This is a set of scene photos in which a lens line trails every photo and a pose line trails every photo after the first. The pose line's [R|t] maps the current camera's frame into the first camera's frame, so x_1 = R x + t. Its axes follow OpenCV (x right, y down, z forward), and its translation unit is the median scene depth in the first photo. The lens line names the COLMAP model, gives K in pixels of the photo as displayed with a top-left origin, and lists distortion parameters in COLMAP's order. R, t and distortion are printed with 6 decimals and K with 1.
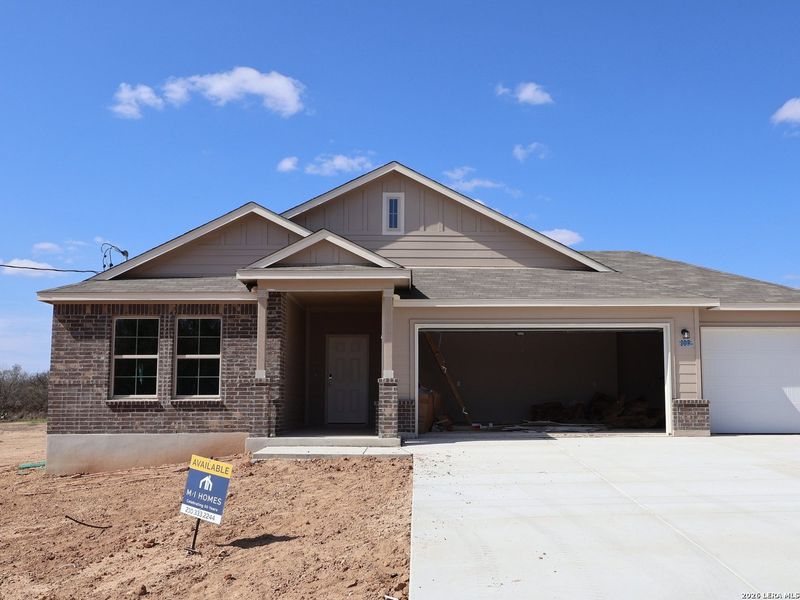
lens RADIAL K [[657.9, 0, 424.2], [0, 657.9, 311.0], [0, 0, 1]] dist [0.006162, 0.002527]
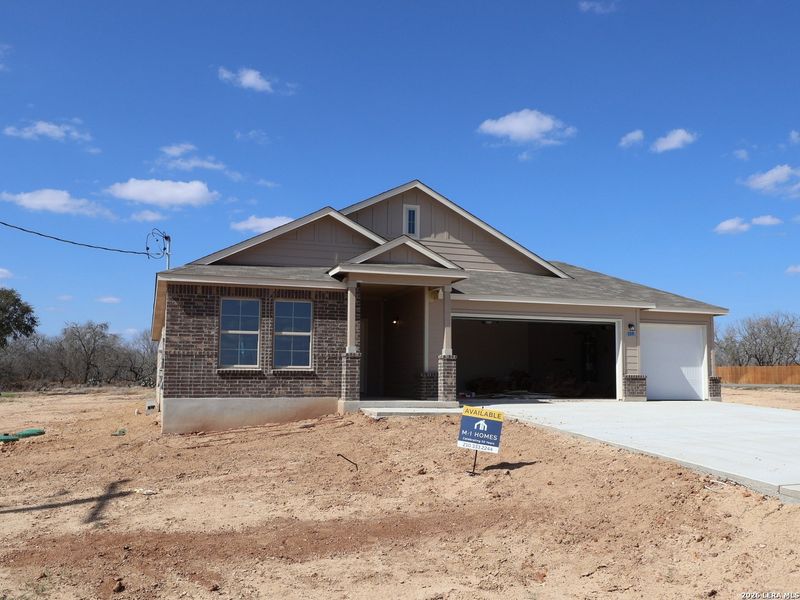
lens RADIAL K [[611.7, 0, 377.3], [0, 611.7, 298.4], [0, 0, 1]] dist [0.010195, 0.005294]
pose [[0.966132, 0.043422, 0.254370, -0.483229], [-0.044017, 0.999025, -0.003352, 0.002227], [-0.254267, -0.007958, 0.967101, -0.113357]]
